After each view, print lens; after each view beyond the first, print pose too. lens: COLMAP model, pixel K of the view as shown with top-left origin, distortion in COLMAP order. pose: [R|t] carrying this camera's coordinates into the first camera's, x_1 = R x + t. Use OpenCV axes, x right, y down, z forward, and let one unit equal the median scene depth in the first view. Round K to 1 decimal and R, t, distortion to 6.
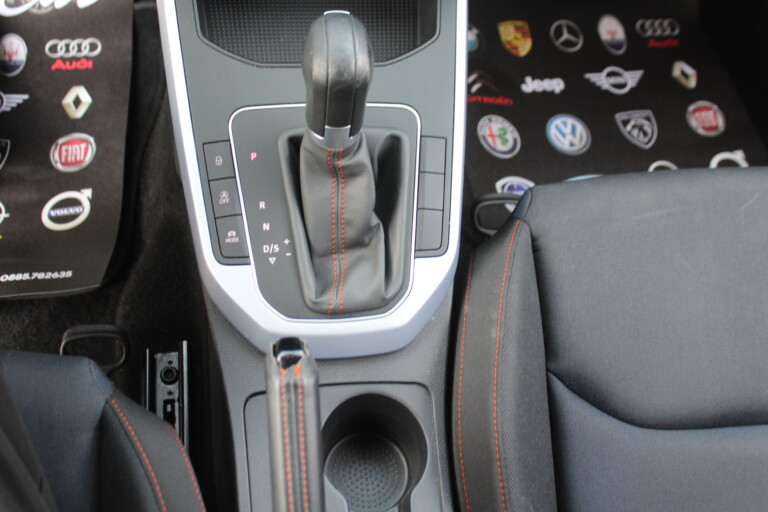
lens RADIAL K [[942.6, 0, 396.3], [0, 942.6, 268.3], [0, 0, 1]] dist [-0.067299, 0.000000]
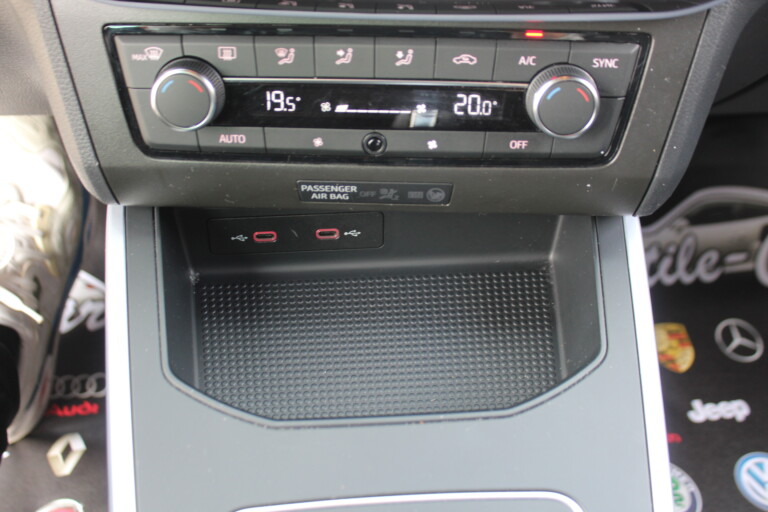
lens RADIAL K [[942.6, 0, 368.3], [0, 942.6, 263.2], [0, 0, 1]] dist [-0.067299, 0.000000]
pose [[0.990998, -0.060281, -0.119540, -0.021151], [0.017362, 0.943222, -0.331710, -0.113335], [0.132749, 0.326648, 0.935777, 0.431609]]
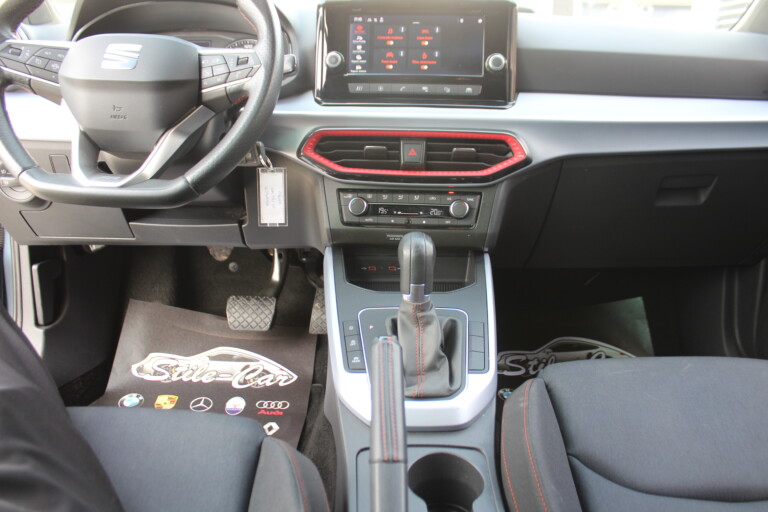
lens RADIAL K [[639.3, 0, 369.2], [0, 639.3, 243.9], [0, 0, 1]] dist [-0.170216, 0.124839]
pose [[0.984605, -0.087356, -0.151400, 0.032779], [-0.049642, 0.690749, -0.721389, 0.559202], [0.167597, 0.717799, 0.675778, 0.079536]]
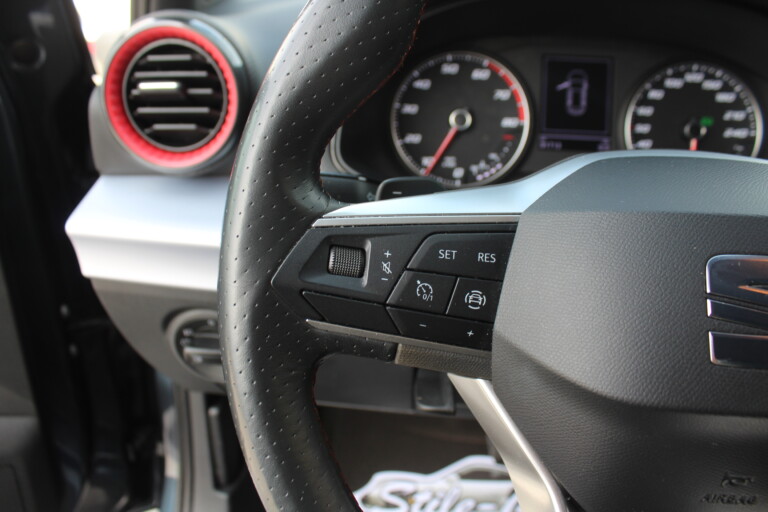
lens RADIAL K [[639.3, 0, 384.1], [0, 639.3, 268.7], [0, 0, 1]] dist [-0.170216, 0.124839]
pose [[0.971035, -0.023396, -0.237789, -0.547729], [-0.117434, 0.819970, -0.560230, -0.146789], [0.208087, 0.571928, 0.793472, 0.196150]]
